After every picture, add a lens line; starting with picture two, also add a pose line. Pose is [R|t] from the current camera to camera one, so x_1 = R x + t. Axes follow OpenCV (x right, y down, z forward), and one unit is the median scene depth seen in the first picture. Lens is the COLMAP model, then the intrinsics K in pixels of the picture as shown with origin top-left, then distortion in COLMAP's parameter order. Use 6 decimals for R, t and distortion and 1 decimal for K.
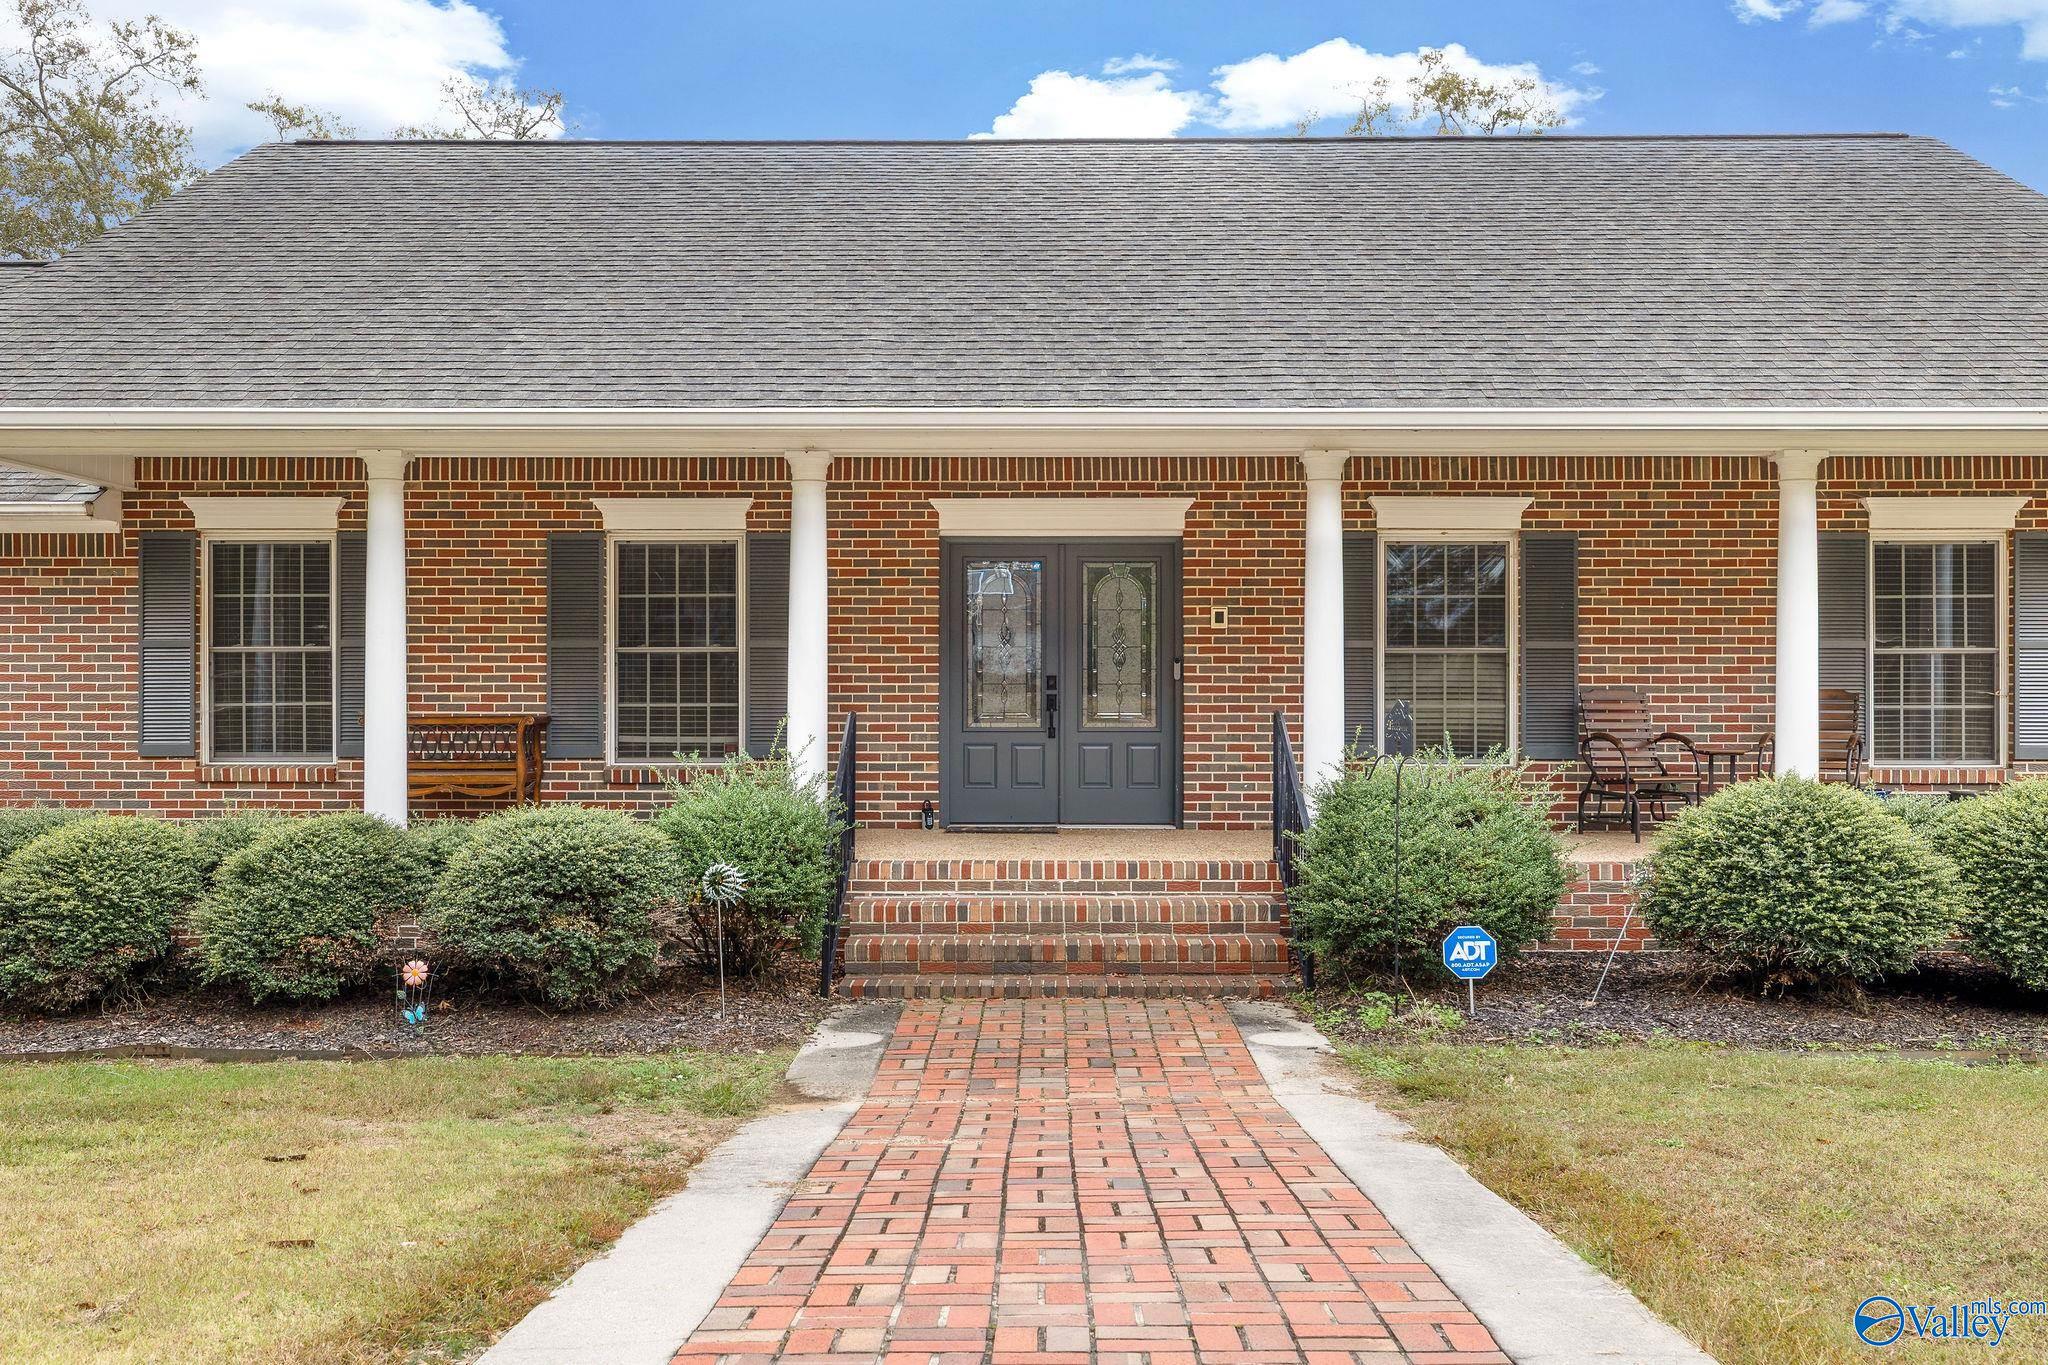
lens RADIAL K [[2007.5, 0, 1029.4], [0, 2007.5, 696.5], [0, 0, 1]] dist [0.003422, 0.000000]
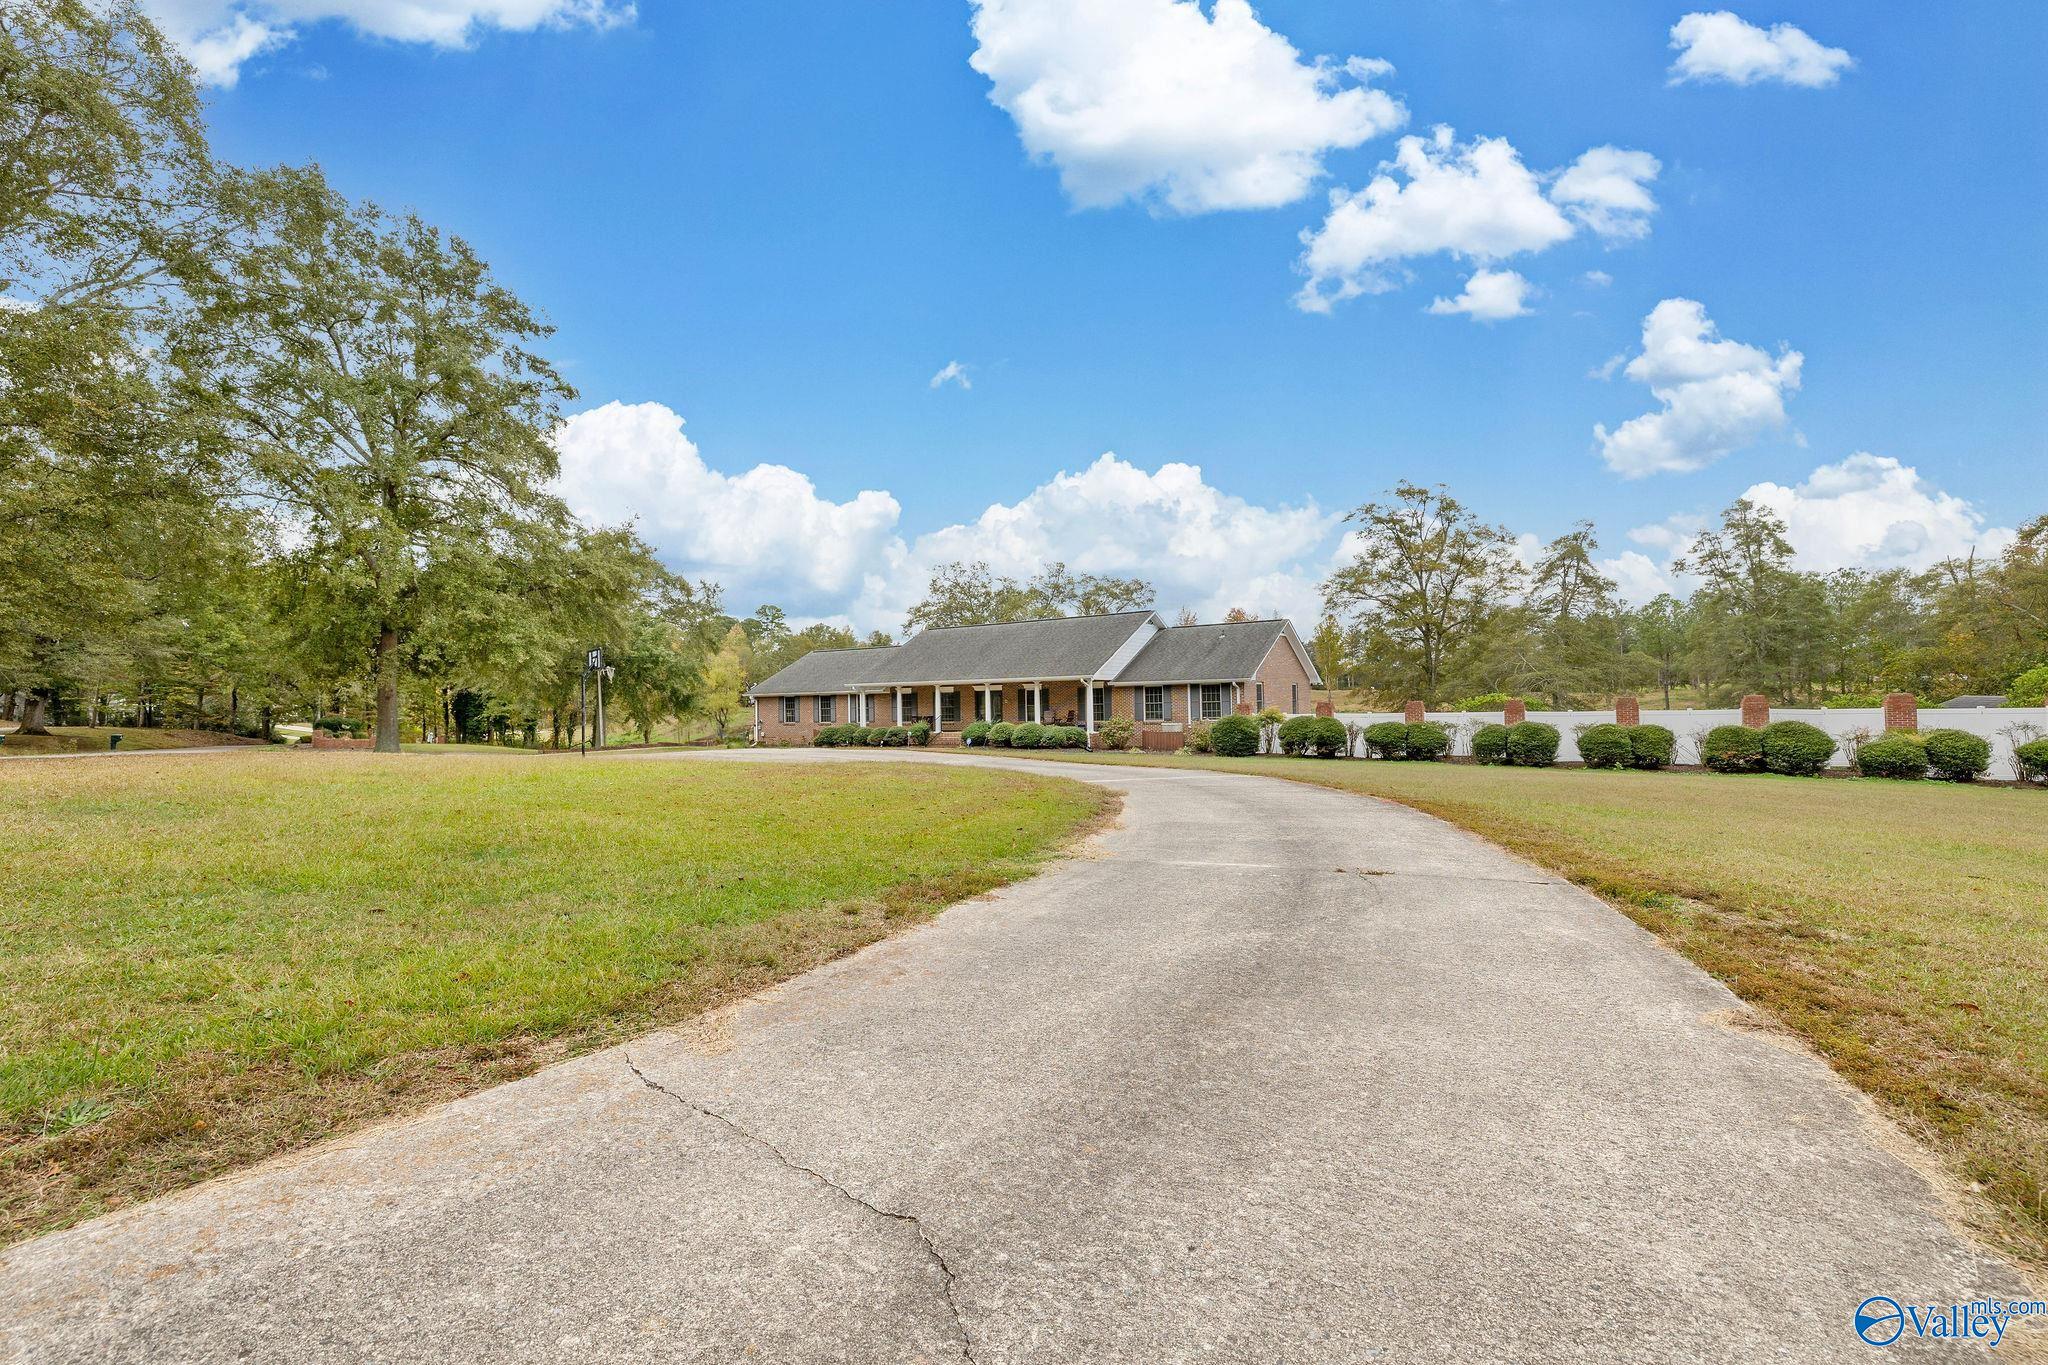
lens RADIAL K [[870.4, 0, 1023.2], [0, 870.4, 688.0], [0, 0, 1]] dist [0.004078, -0.000232]
pose [[0.844599, -0.026180, -0.534758, 2.312169], [0.019668, 0.999647, -0.017876, -0.037543], [0.535038, 0.004581, 0.844816, -2.035172]]
